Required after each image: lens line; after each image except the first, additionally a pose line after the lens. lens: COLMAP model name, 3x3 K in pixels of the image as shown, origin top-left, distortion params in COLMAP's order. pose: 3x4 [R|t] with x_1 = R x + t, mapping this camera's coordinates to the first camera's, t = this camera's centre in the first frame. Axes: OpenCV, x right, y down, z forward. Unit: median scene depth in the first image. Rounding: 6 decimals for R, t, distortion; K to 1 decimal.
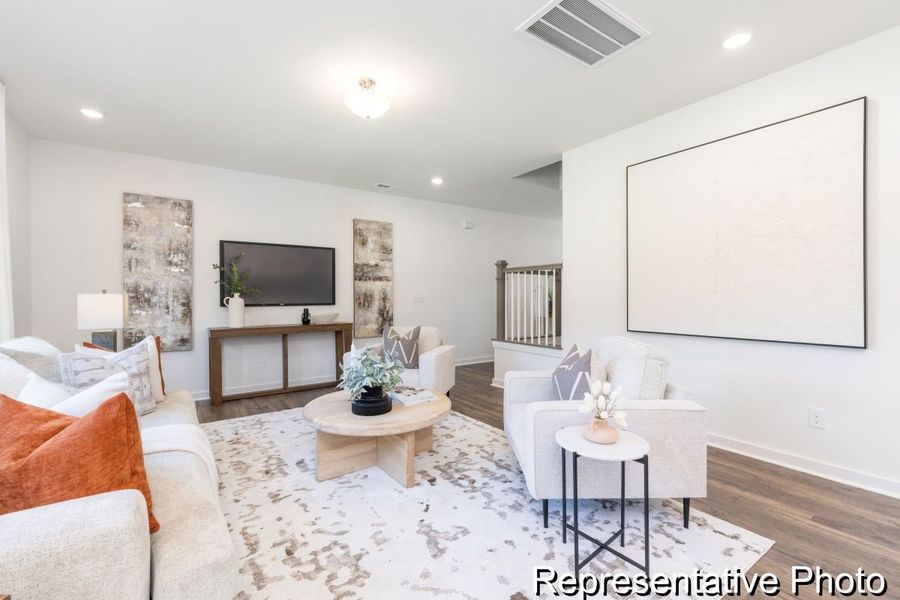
lens RADIAL K [[390.1, 0, 449.1], [0, 390.1, 295.2], [0, 0, 1]] dist [-0.000508, -0.000068]
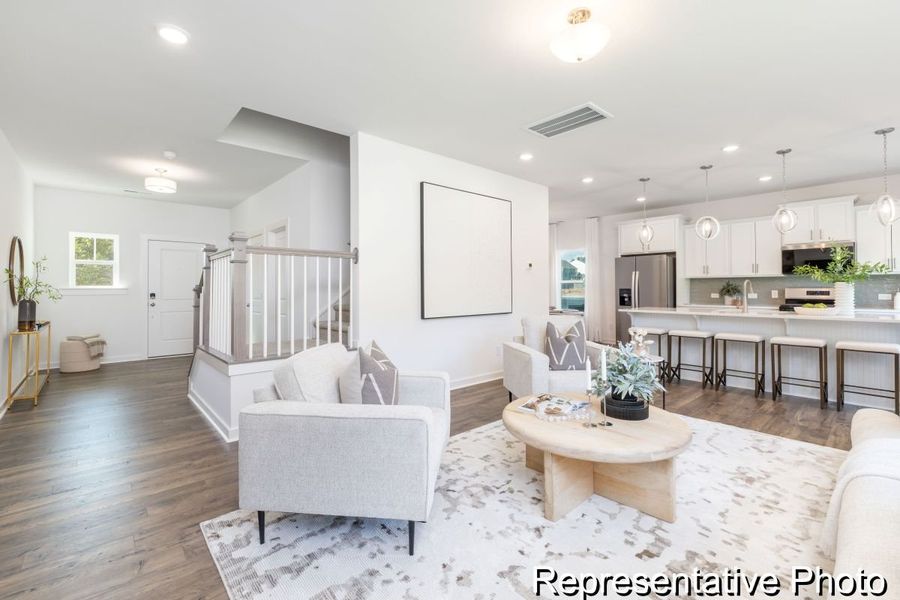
lens RADIAL K [[391.6, 0, 447.8], [0, 391.6, 289.6], [0, 0, 1]] dist [-0.001439, -0.000075]
pose [[-0.123881, 0.004646, 0.992286, -0.579297], [0.001324, 0.999989, -0.004517, 0.006291], [-0.992296, 0.000754, -0.123885, 0.841926]]
